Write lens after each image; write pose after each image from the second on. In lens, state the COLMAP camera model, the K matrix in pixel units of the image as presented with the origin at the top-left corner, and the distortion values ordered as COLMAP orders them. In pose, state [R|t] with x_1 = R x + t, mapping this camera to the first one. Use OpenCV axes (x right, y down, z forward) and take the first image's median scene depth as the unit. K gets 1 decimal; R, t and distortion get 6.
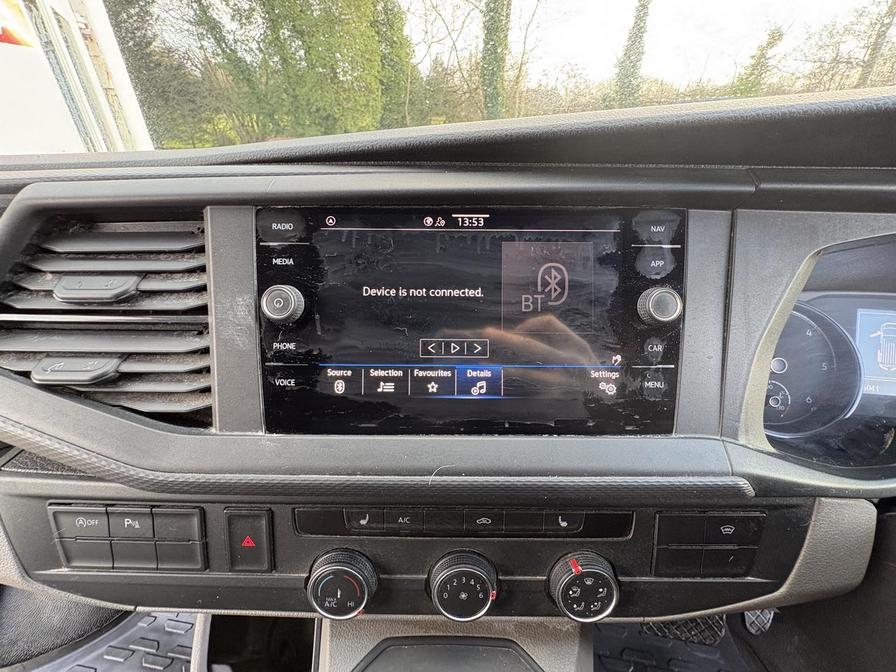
lens RADIAL K [[356.2, 0, 447.9], [0, 356.2, 334.2], [0, 0, 1]] dist [0.000353, -0.000295]
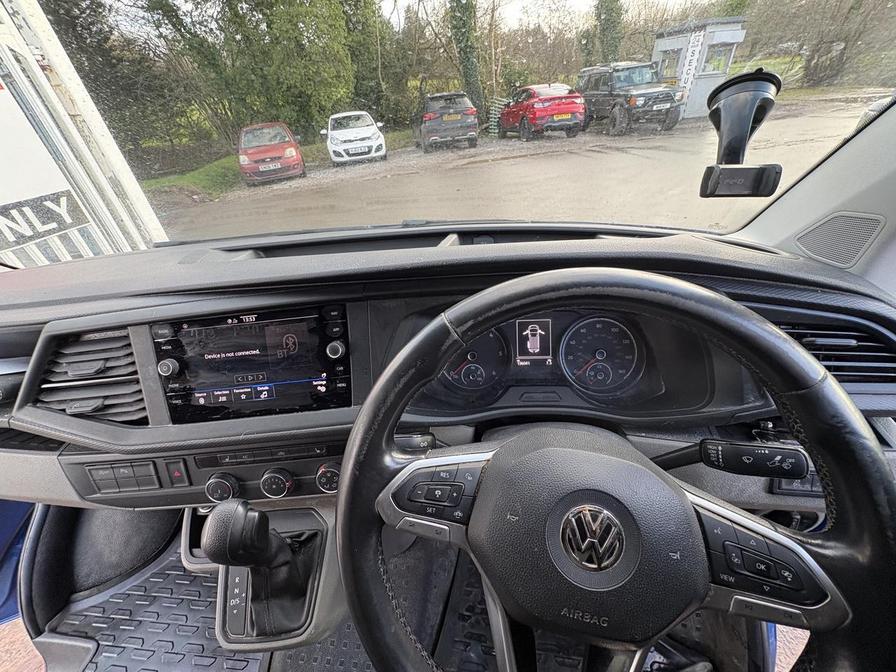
lens RADIAL K [[356.2, 0, 447.9], [0, 356.2, 334.2], [0, 0, 1]] dist [0.000353, -0.000295]
pose [[0.993460, -0.110673, -0.028091, 1.302859], [0.112715, 0.989863, 0.086406, -0.277569], [0.018244, -0.089007, 0.995864, -1.118425]]
